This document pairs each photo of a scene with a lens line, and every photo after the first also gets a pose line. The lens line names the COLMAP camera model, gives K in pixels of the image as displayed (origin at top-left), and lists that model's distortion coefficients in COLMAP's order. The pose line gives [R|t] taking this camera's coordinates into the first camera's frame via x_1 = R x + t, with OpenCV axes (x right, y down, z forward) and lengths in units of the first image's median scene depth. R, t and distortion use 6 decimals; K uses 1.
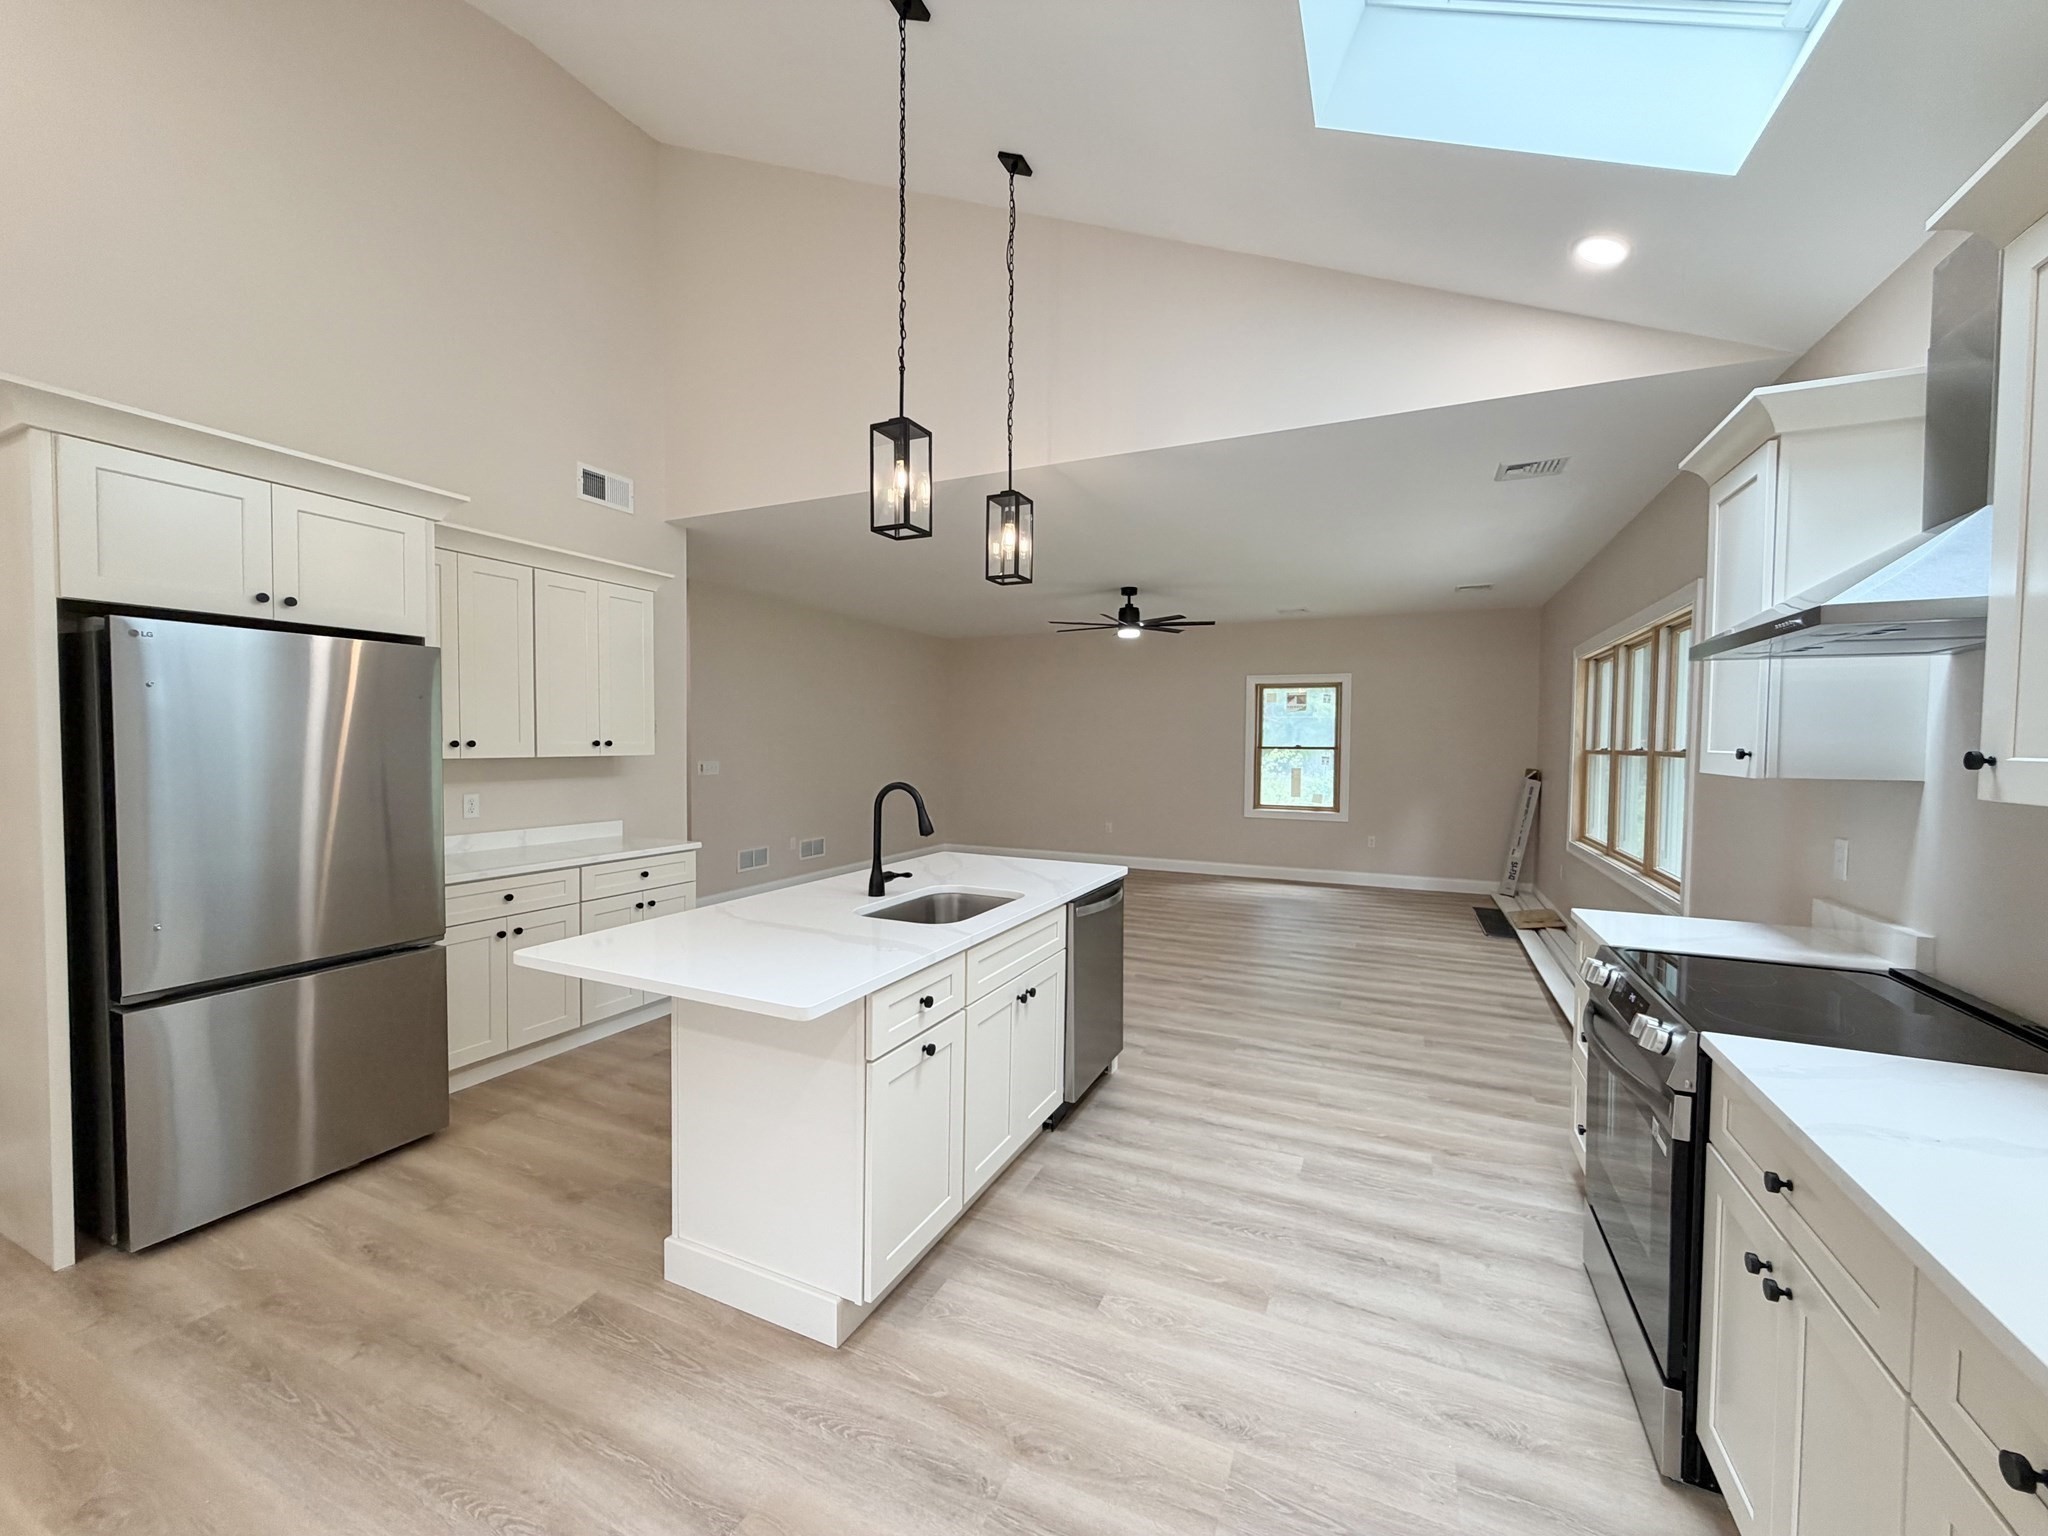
lens RADIAL K [[826.6, 0, 1024.0], [0, 826.6, 768.0], [0, 0, 1]] dist [-0.000509, -0.000170]
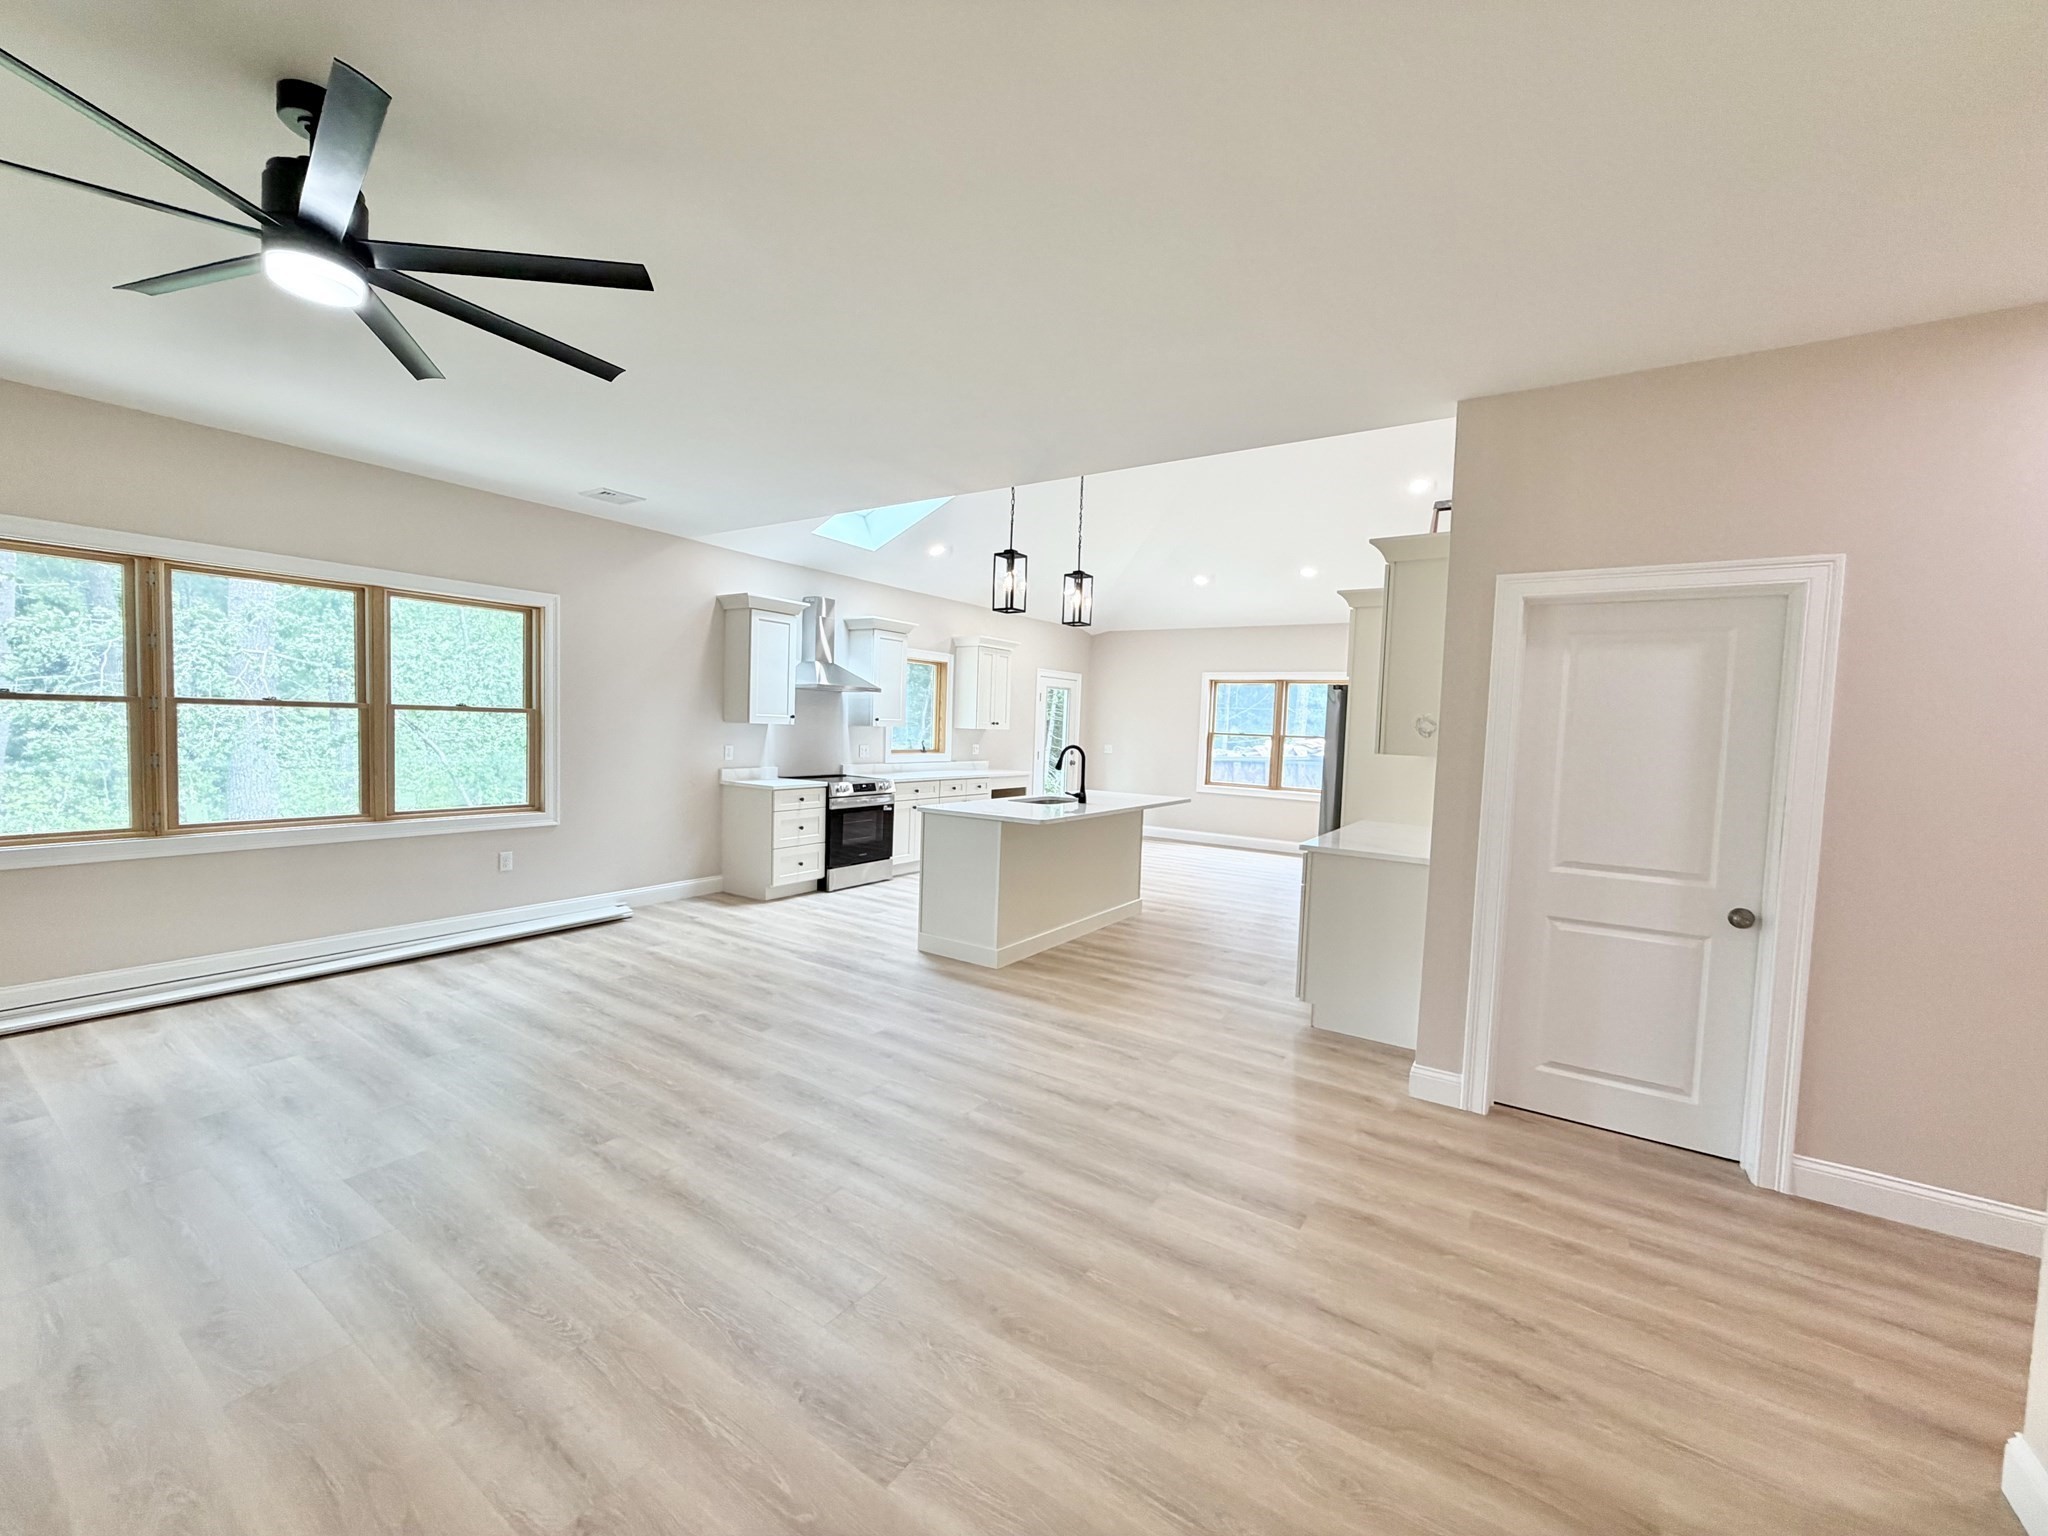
lens RADIAL K [[826.6, 0, 1024.0], [0, 826.6, 768.0], [0, 0, 1]] dist [-0.000509, -0.000170]
pose [[-0.986987, -0.050314, 0.152725, -0.251091], [-0.037471, 0.995604, 0.085837, -0.068990], [-0.156373, 0.078998, -0.984534, 2.191047]]
